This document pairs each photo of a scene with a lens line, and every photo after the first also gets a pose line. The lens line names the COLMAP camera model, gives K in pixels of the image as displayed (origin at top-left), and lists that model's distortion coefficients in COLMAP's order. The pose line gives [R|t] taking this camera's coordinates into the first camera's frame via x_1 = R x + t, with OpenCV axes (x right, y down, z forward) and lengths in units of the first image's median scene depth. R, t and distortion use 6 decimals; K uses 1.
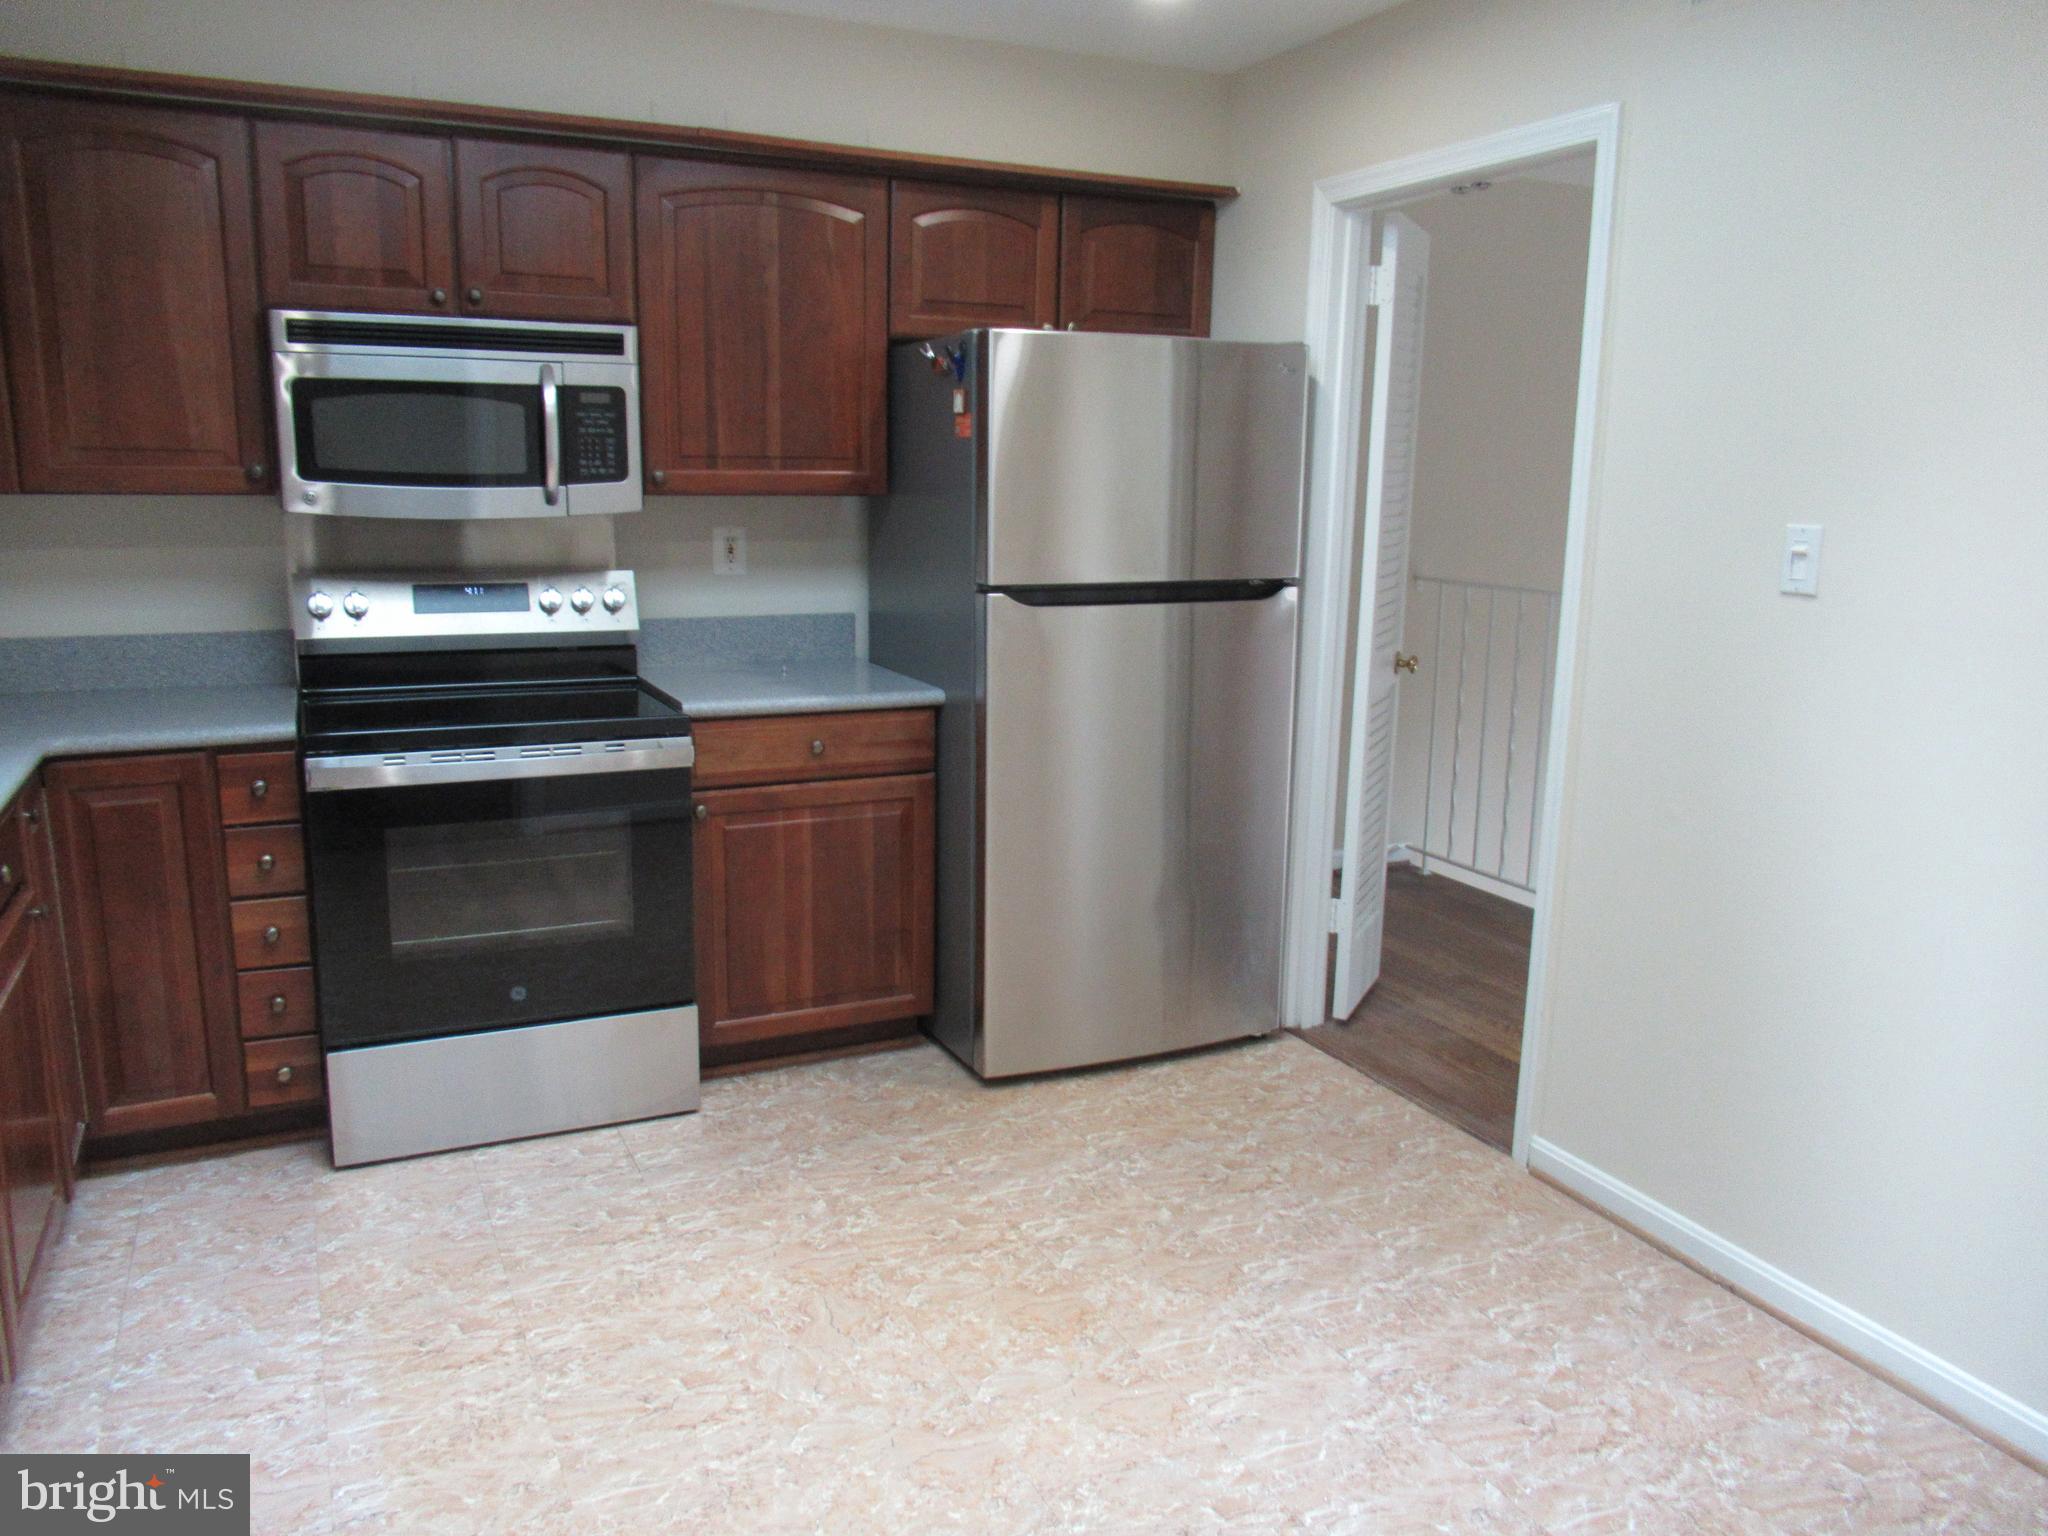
lens RADIAL K [[1532.3, 0, 1028.8], [0, 1532.3, 764.8], [0, 0, 1]] dist [0.001554, 0.002132]
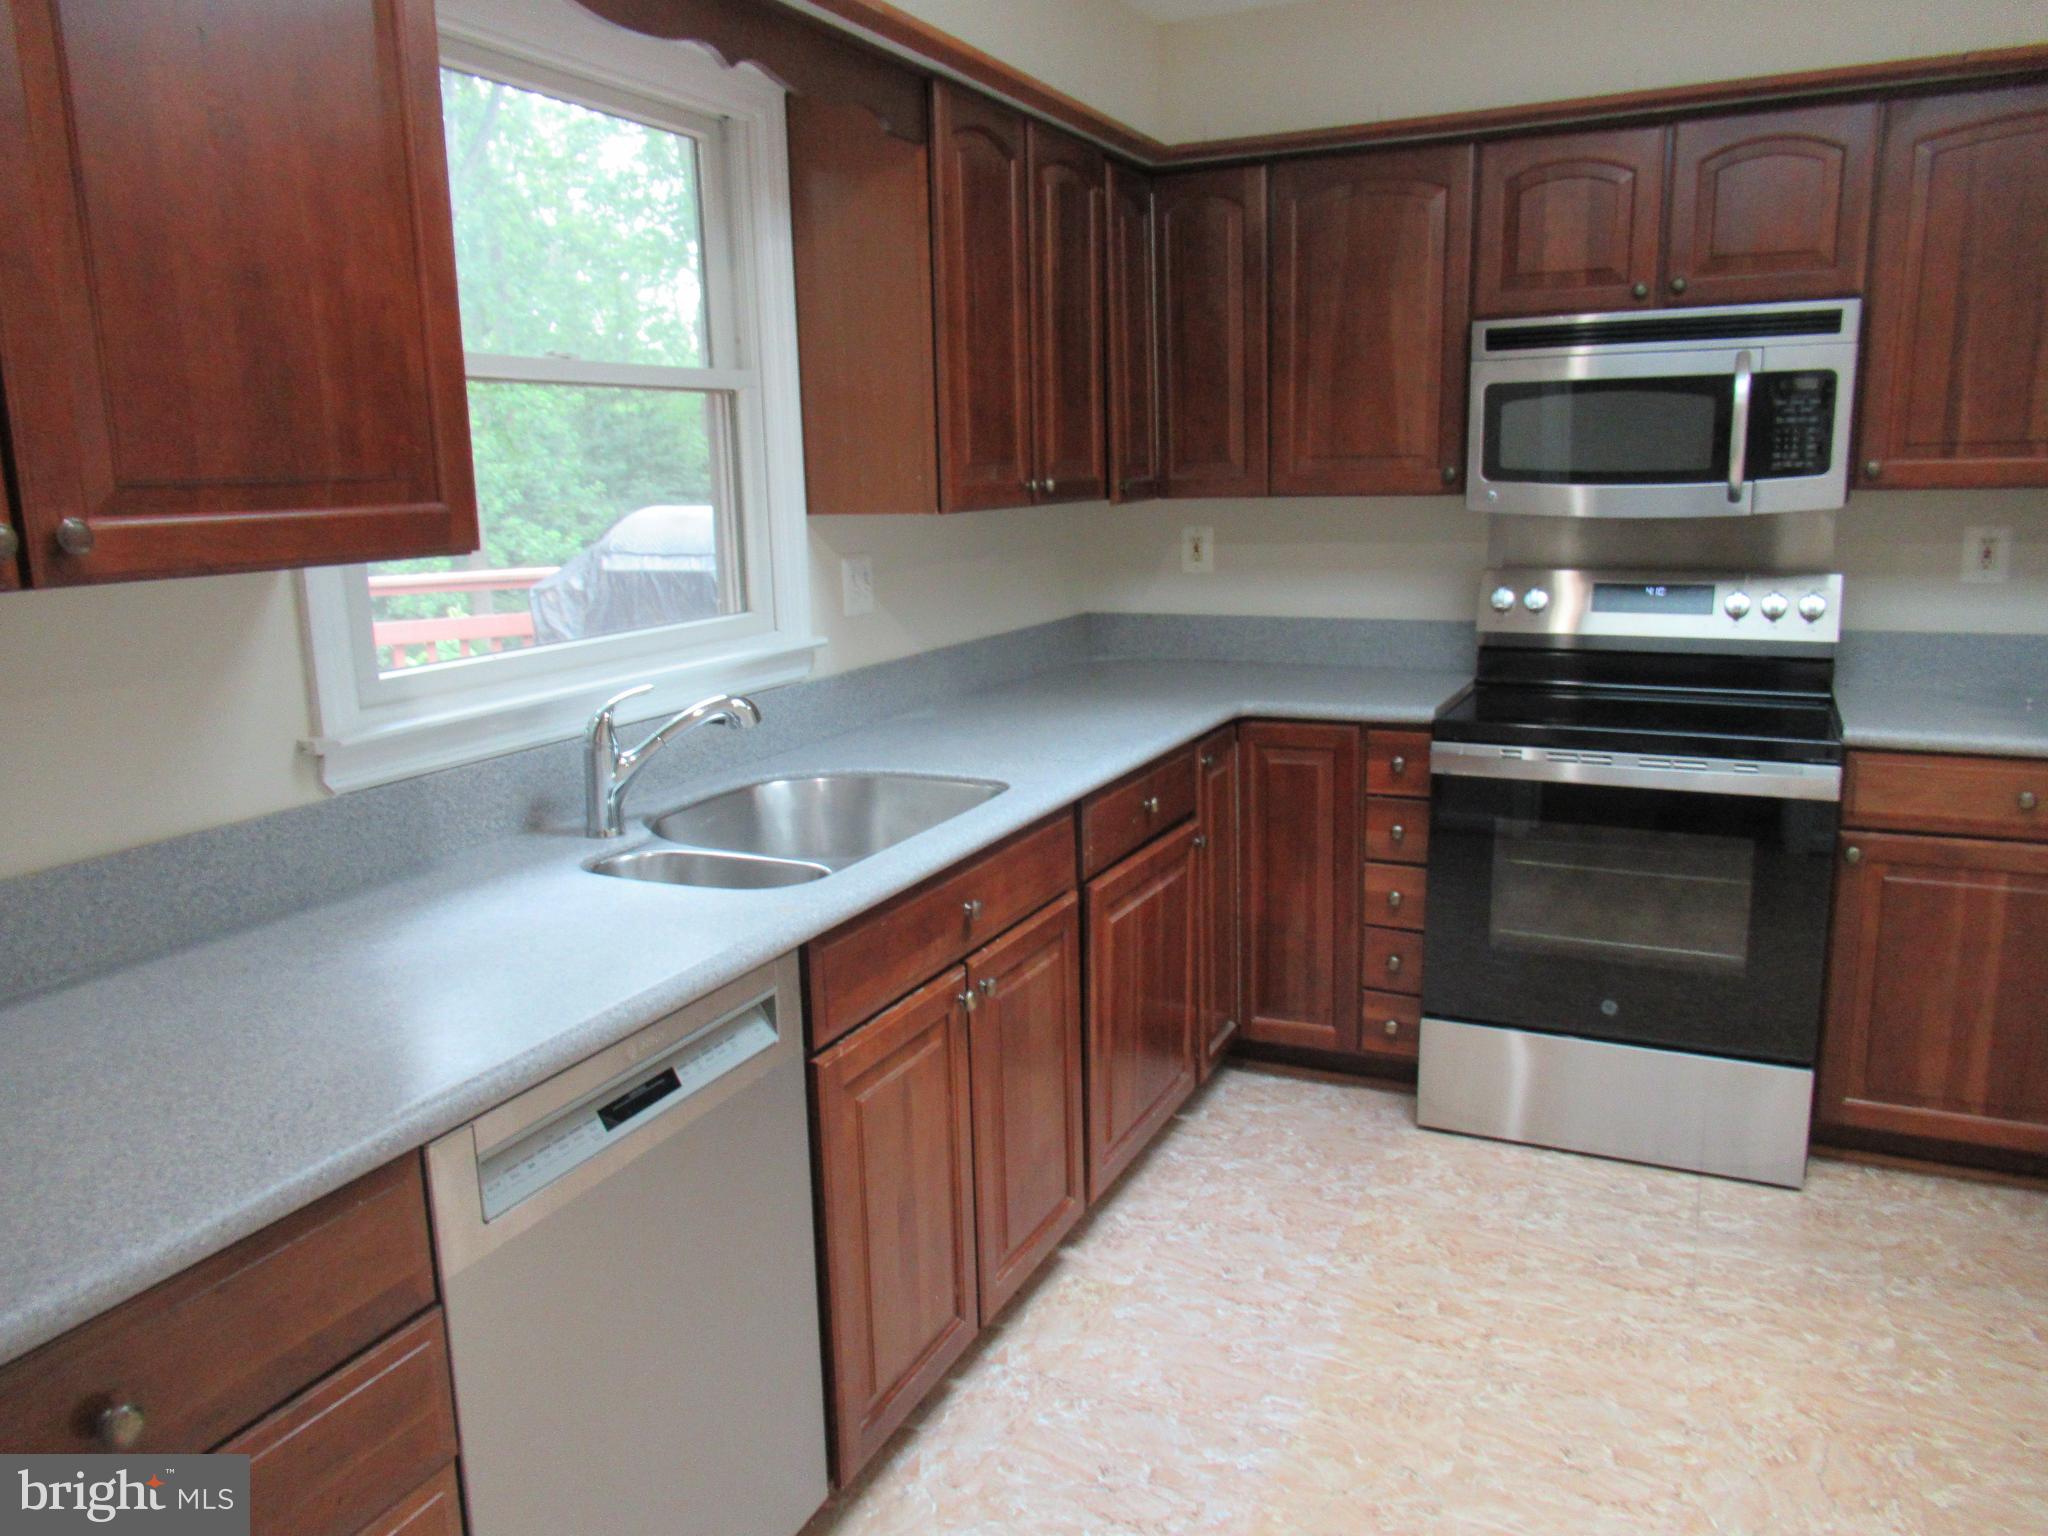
lens RADIAL K [[1532.3, 0, 1026.8], [0, 1532.3, 768.1], [0, 0, 1]] dist [0.001554, 0.002132]
pose [[0.641281, 0.123770, -0.757258, 0.145453], [-0.121197, 0.990855, 0.059315, -0.013561], [0.757674, 0.053740, 0.650417, 0.082440]]
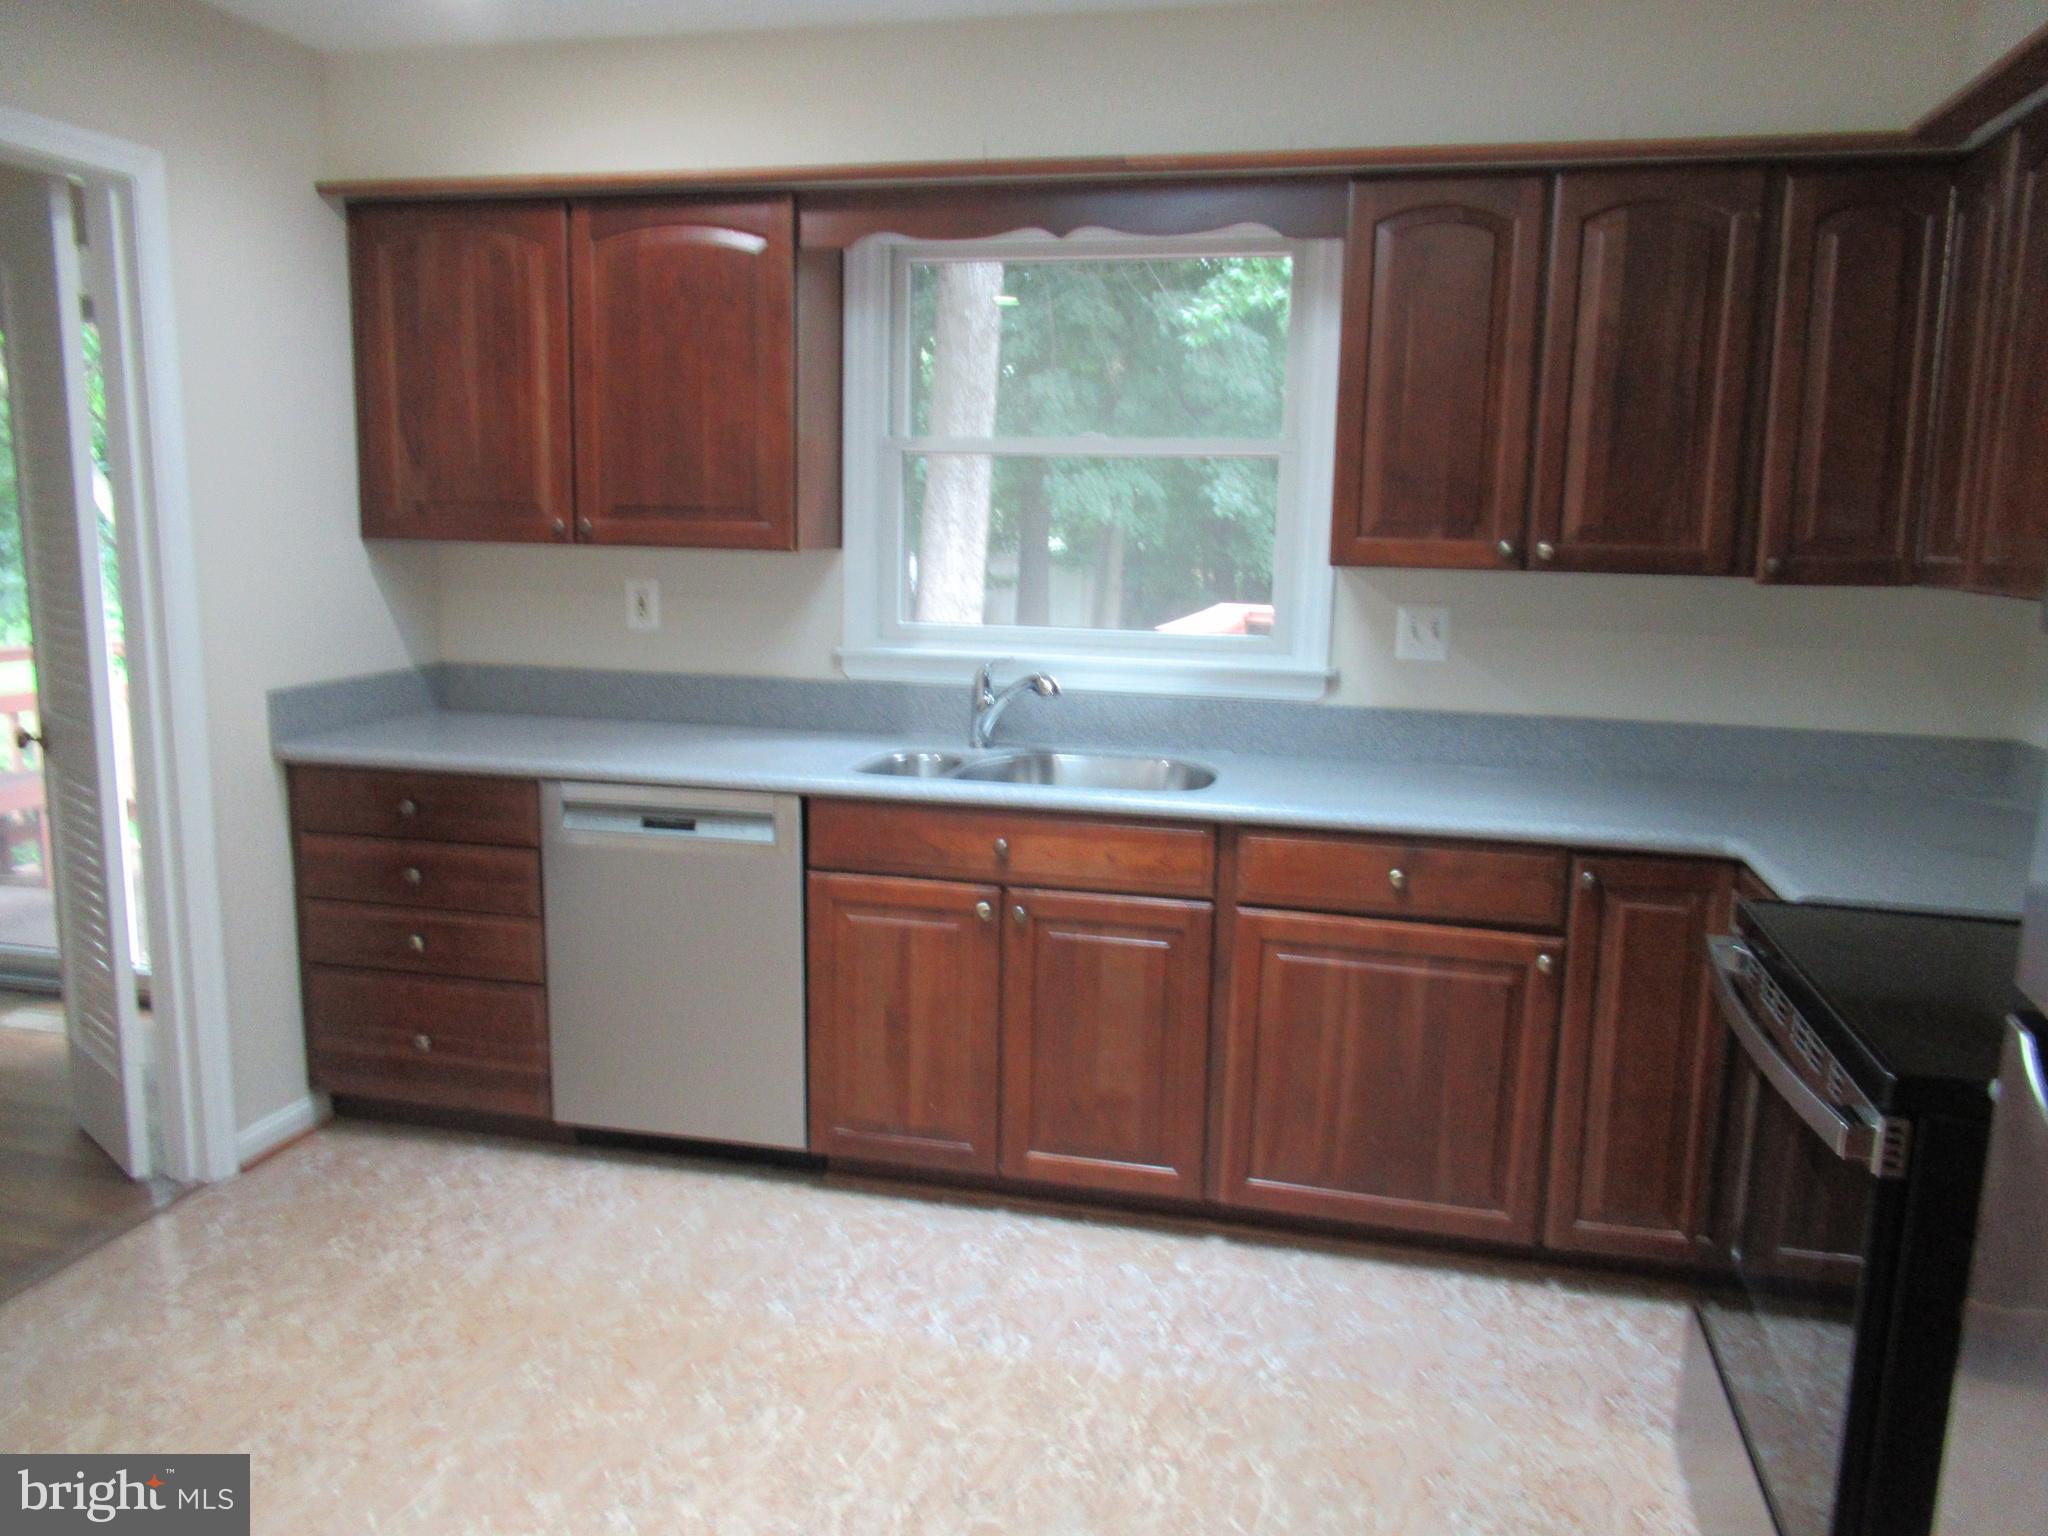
lens RADIAL K [[1532.3, 0, 1031.4], [0, 1532.3, 768.6], [0, 0, 1]] dist [0.001554, 0.002132]
pose [[-0.622726, 0.103358, -0.775583, 0.313991], [-0.182665, 0.944642, 0.272552, -0.206360], [0.760819, 0.311397, -0.569374, 1.044050]]
